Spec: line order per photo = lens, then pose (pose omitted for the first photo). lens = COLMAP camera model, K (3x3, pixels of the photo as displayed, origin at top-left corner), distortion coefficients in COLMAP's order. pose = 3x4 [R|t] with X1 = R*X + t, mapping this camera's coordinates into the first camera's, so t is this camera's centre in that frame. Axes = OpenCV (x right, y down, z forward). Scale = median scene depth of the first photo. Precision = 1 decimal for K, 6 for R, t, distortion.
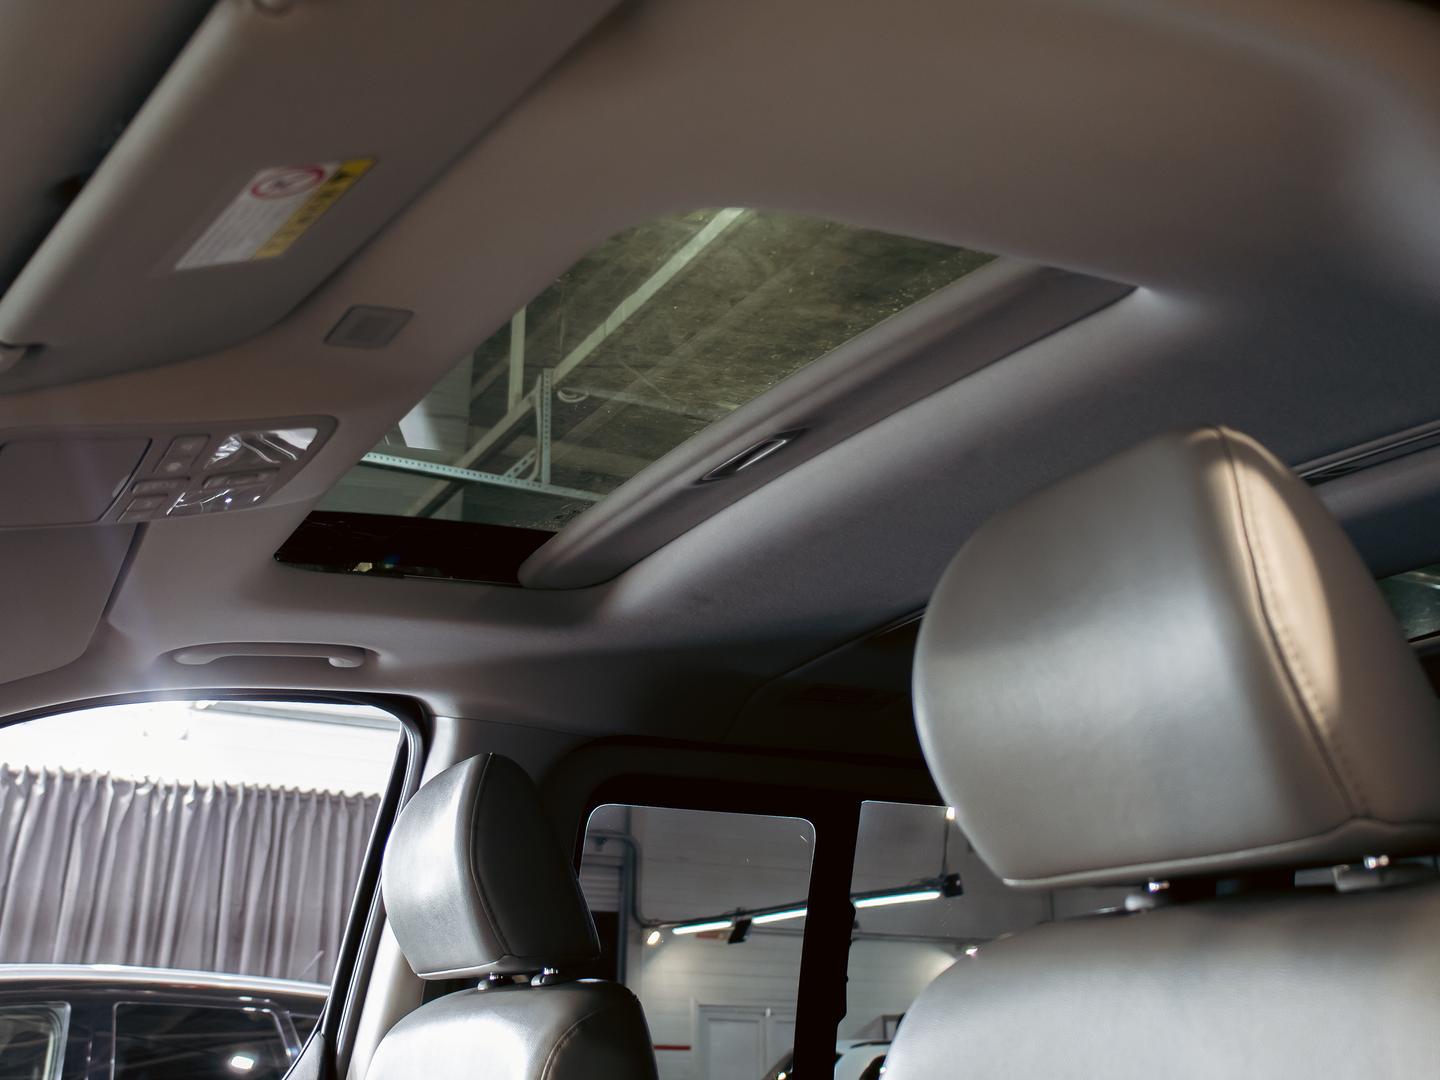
lens RADIAL K [[1130.8, 0, 598.8], [0, 1130.8, 537.2], [0, 0, 1]] dist [-0.089384, 0.116521]
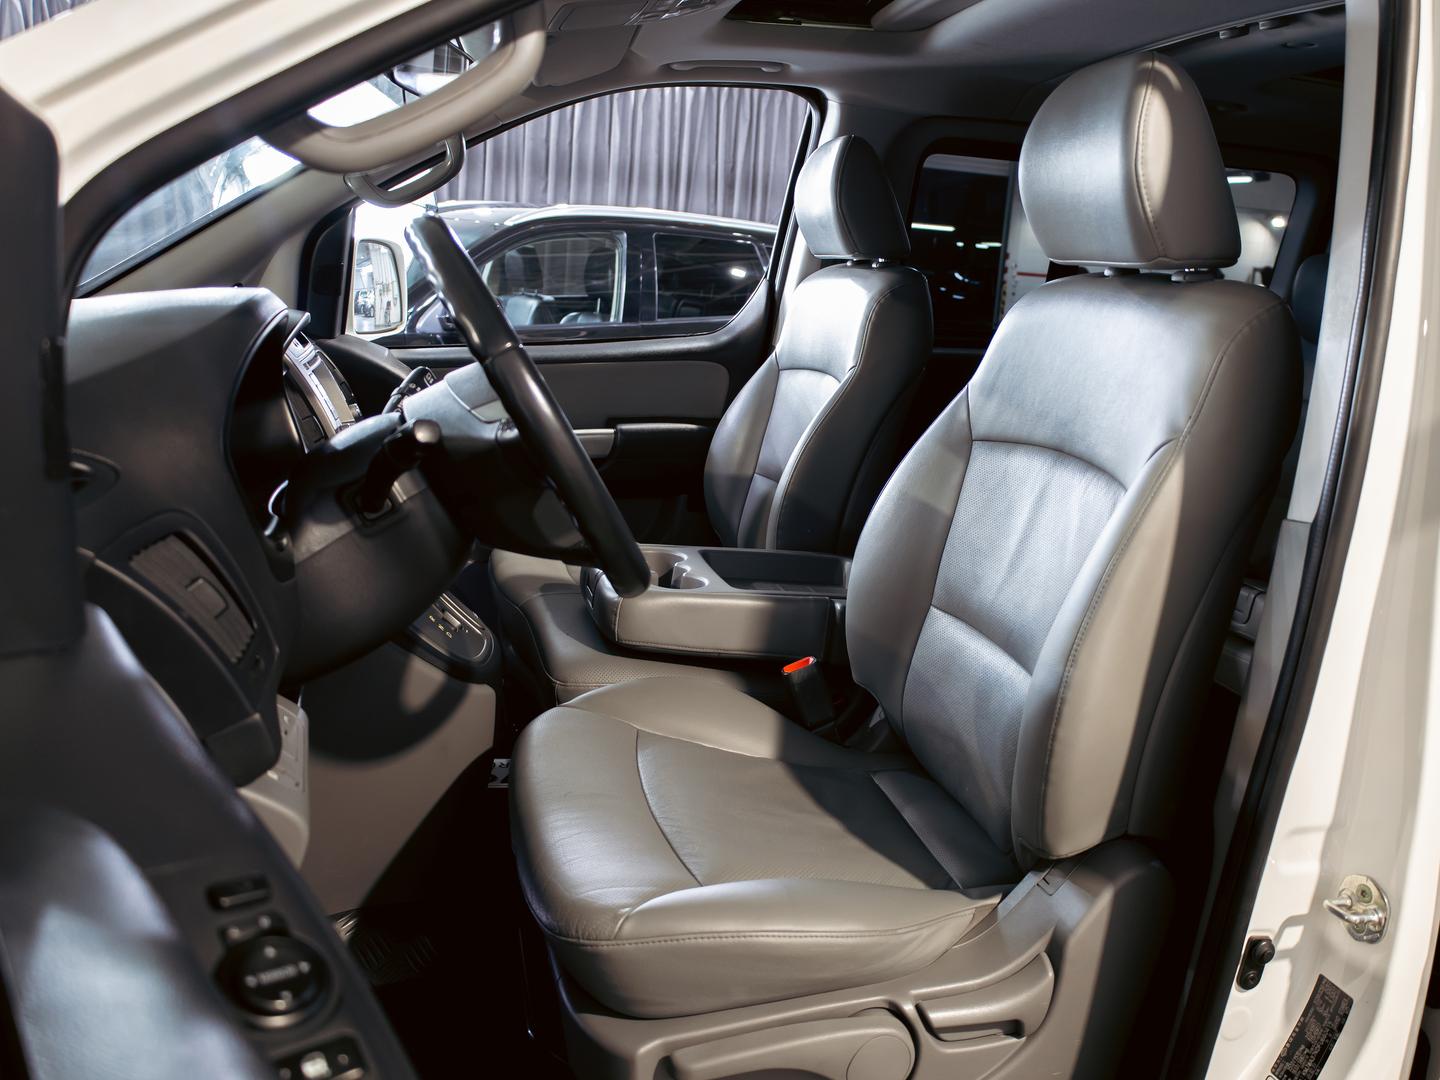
lens RADIAL K [[1366.4, 0, 720.0], [0, 1366.4, 540.0], [0, 0, 1]] dist [-0.007142, 0.002963]
pose [[0.947041, 0.130525, -0.293388, 0.359465], [0.077281, 0.794163, 0.602771, -0.524504], [0.311675, -0.593522, 0.742018, -0.859058]]
